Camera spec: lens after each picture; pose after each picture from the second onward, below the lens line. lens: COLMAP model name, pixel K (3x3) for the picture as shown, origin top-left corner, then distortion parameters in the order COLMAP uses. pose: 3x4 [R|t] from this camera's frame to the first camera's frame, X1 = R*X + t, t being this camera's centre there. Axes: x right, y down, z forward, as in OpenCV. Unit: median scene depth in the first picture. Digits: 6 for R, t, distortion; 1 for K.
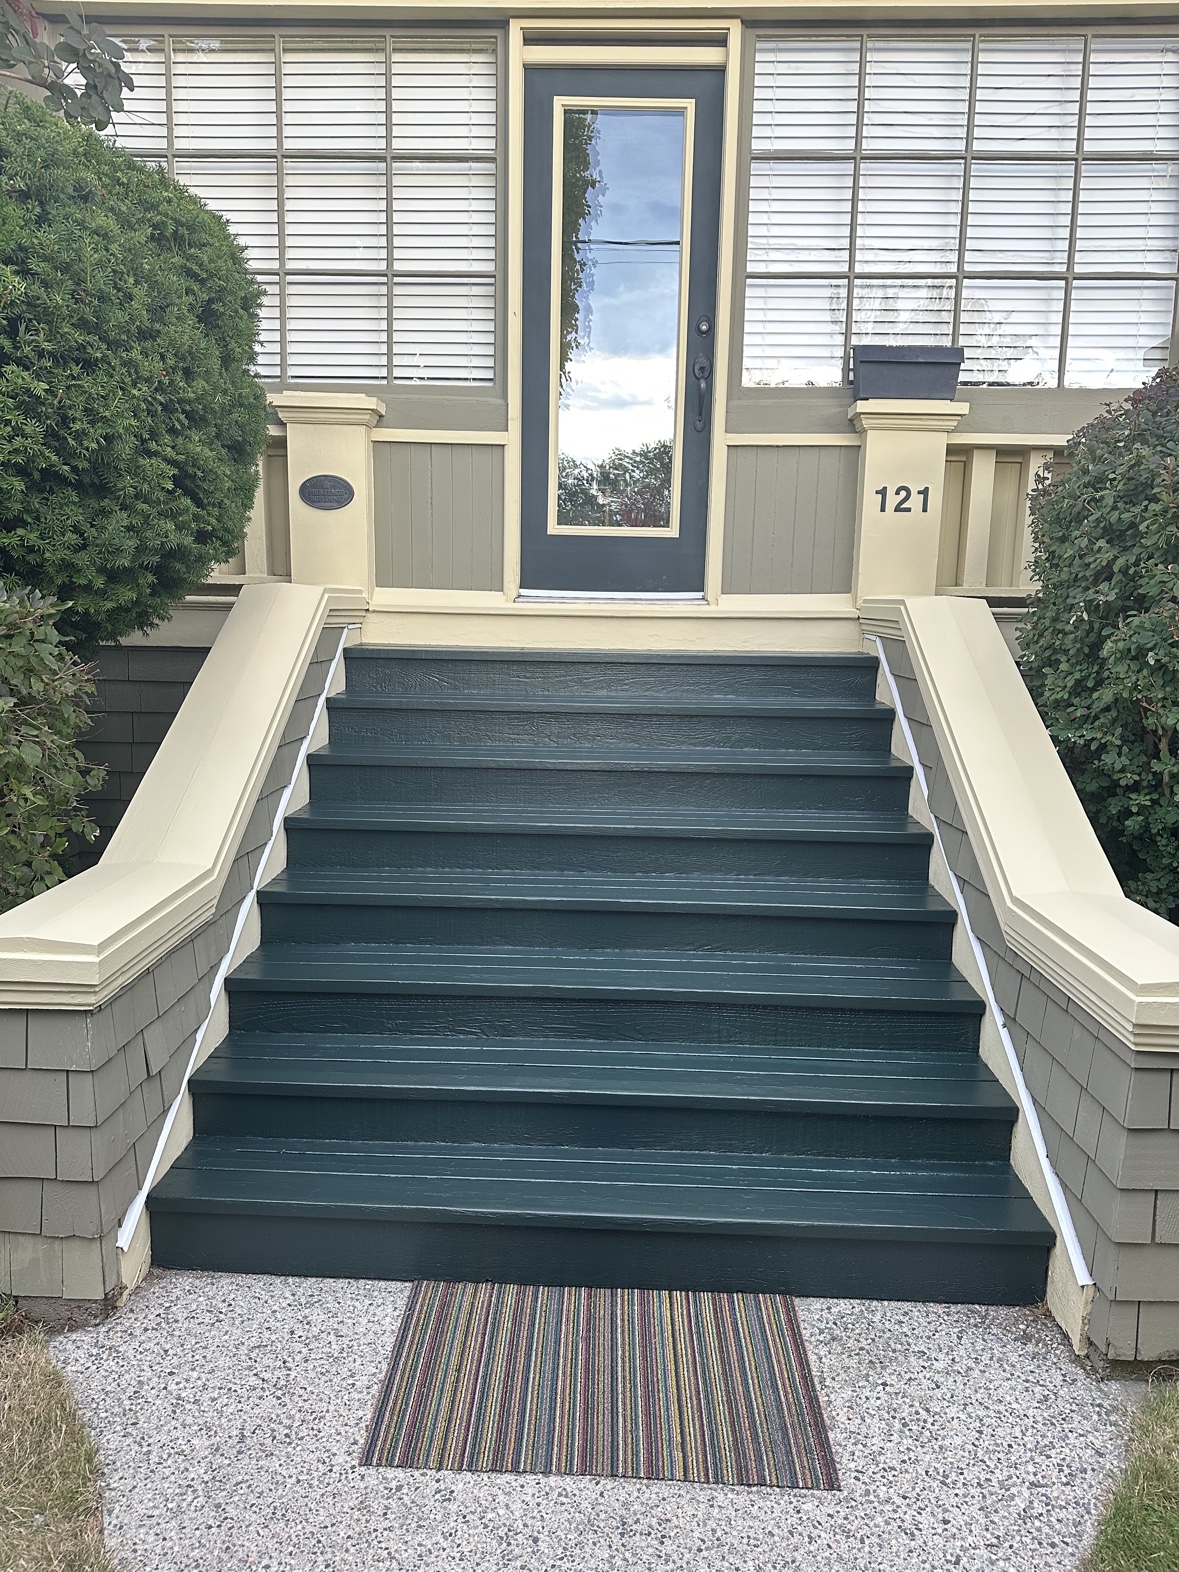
lens RADIAL K [[1094.8, 0, 581.0], [0, 1094.8, 798.7], [0, 0, 1]] dist [0.042722, -0.055028]
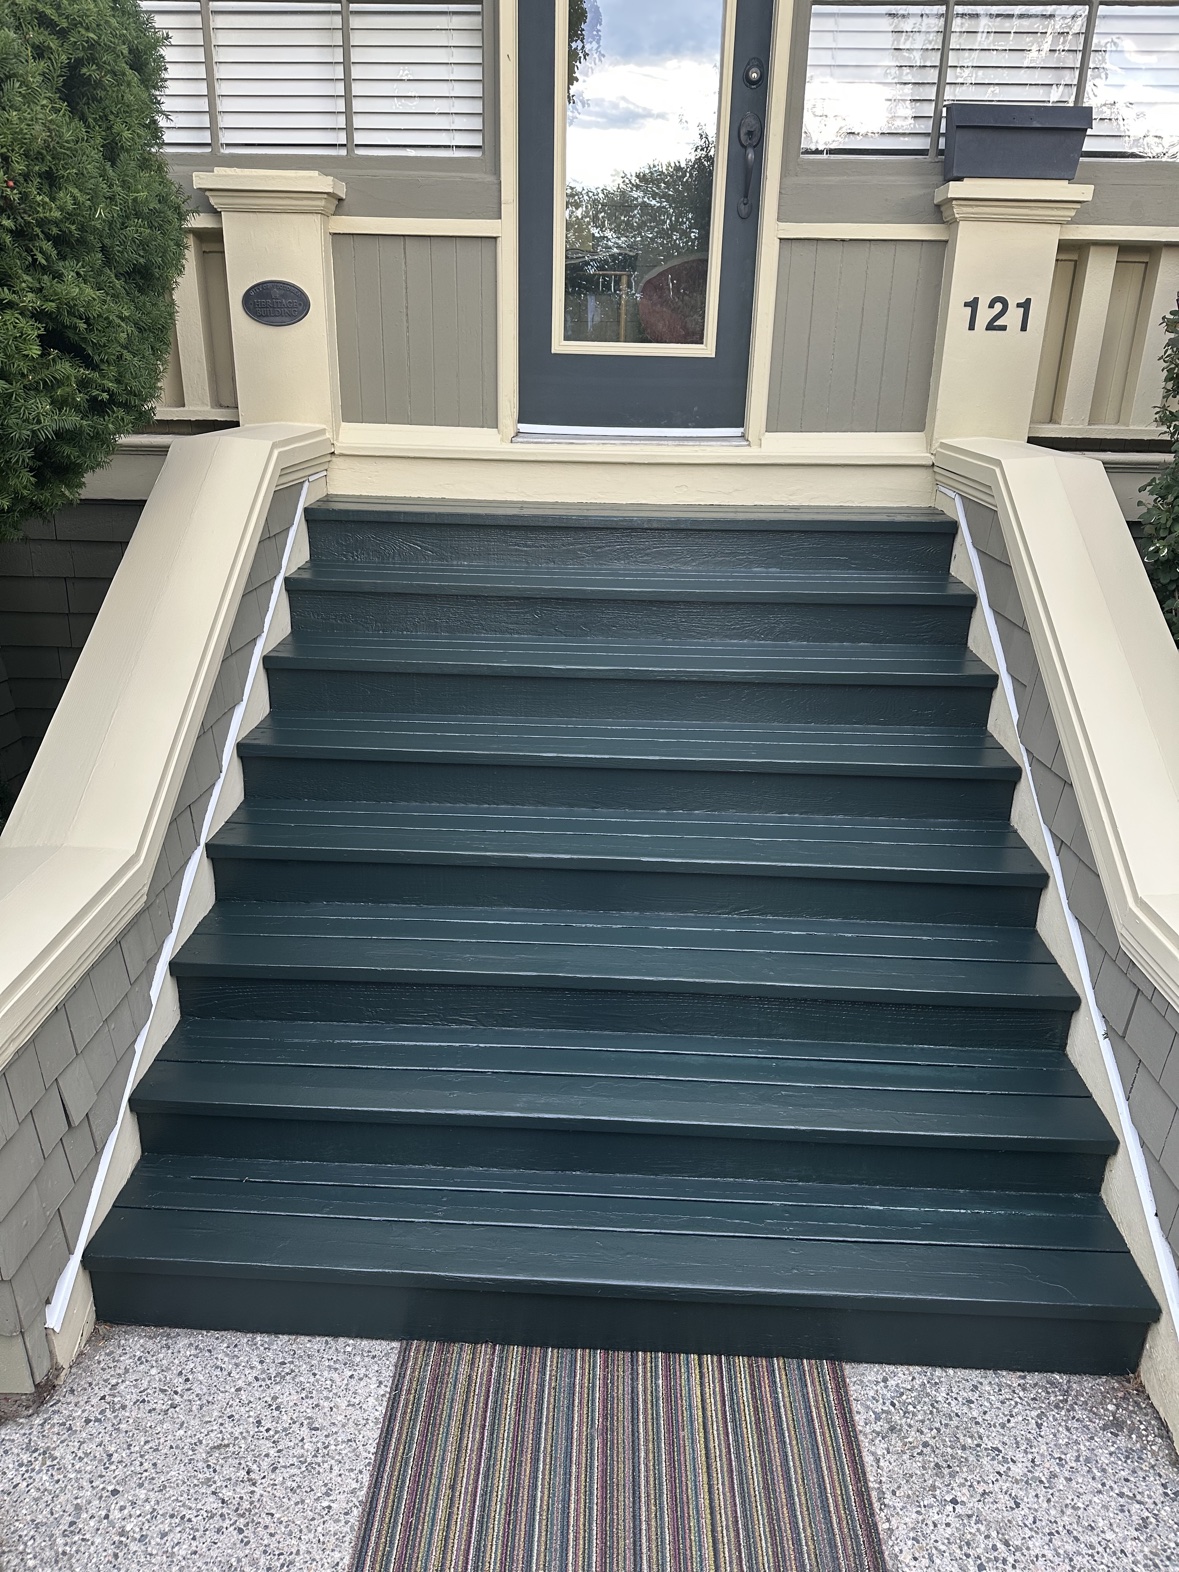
lens RADIAL K [[1094.8, 0, 579.9], [0, 1094.8, 794.9], [0, 0, 1]] dist [0.042722, -0.055028]
pose [[0.999983, 0.001453, -0.005728, -0.007088], [-0.000274, 0.979657, 0.200678, -0.131352], [0.005903, -0.200672, 0.979641, 0.209775]]
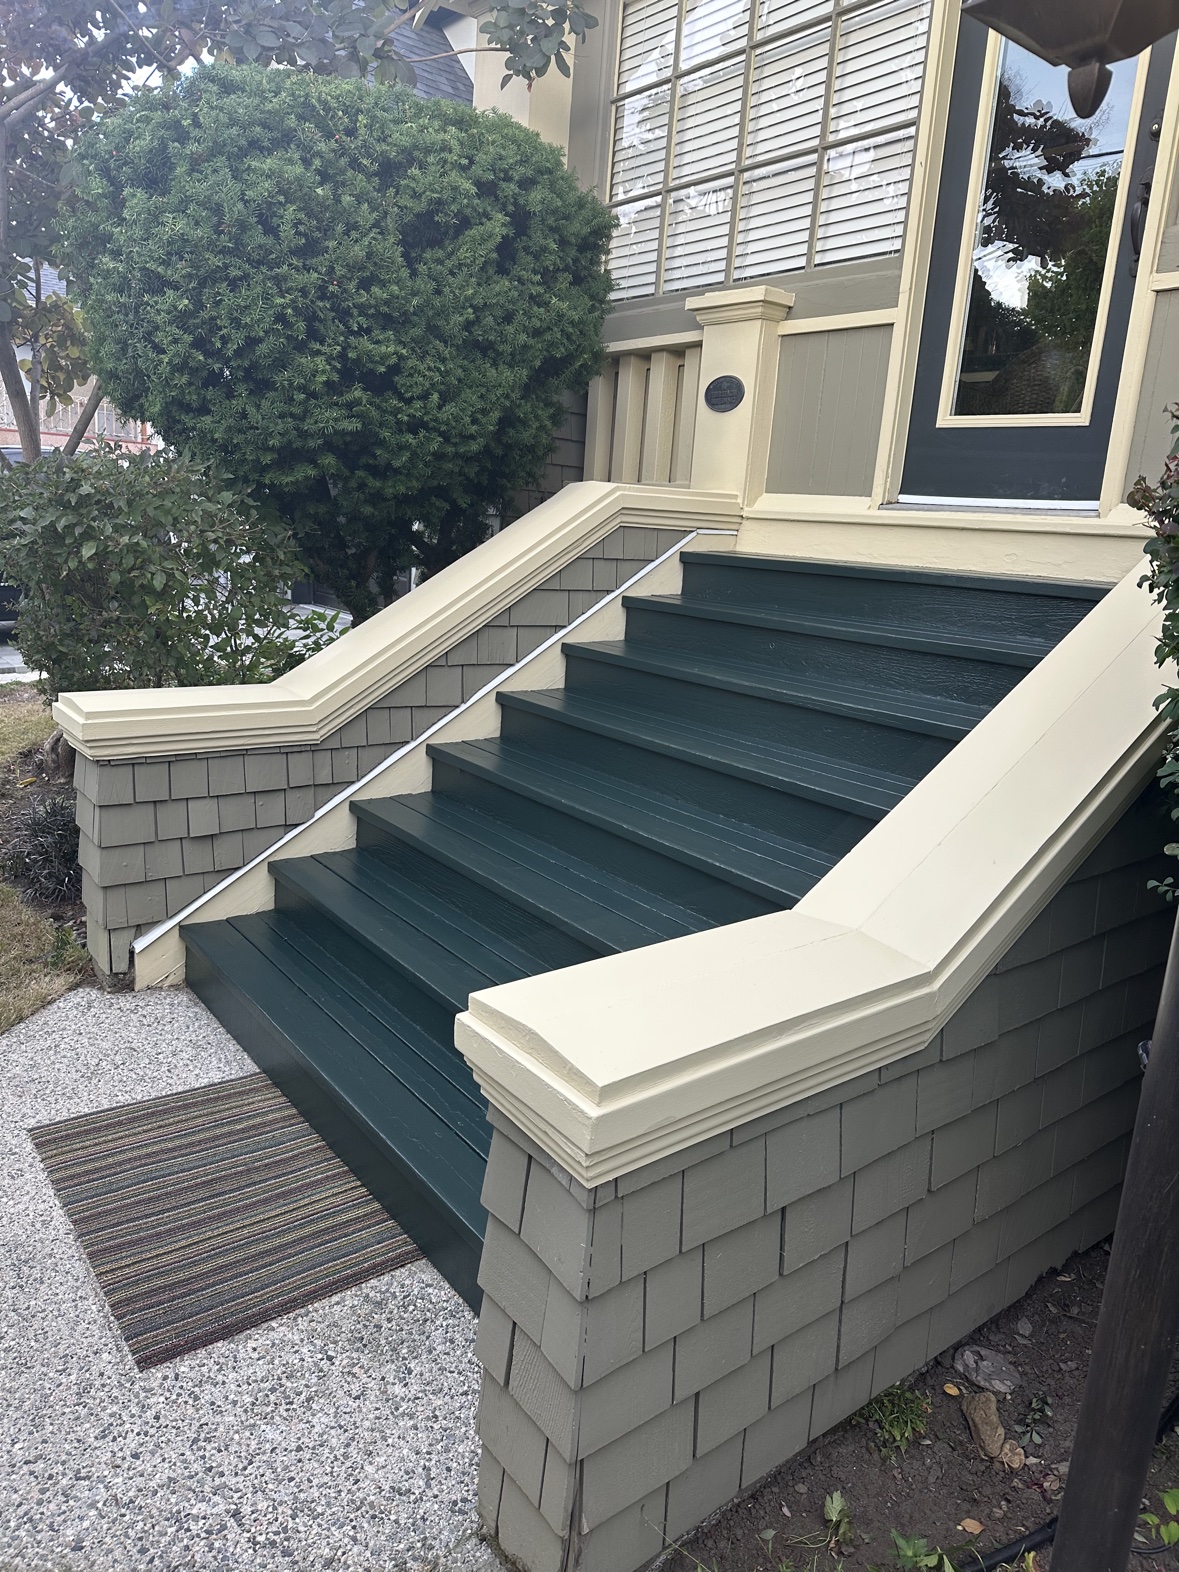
lens RADIAL K [[1094.8, 0, 566.8], [0, 1094.8, 779.9], [0, 0, 1]] dist [0.042722, -0.055028]
pose [[0.626981, 0.204810, -0.751630, 0.725013], [-0.186892, 0.976191, 0.110101, -0.034995], [0.756284, 0.071443, 0.650331, 0.412014]]
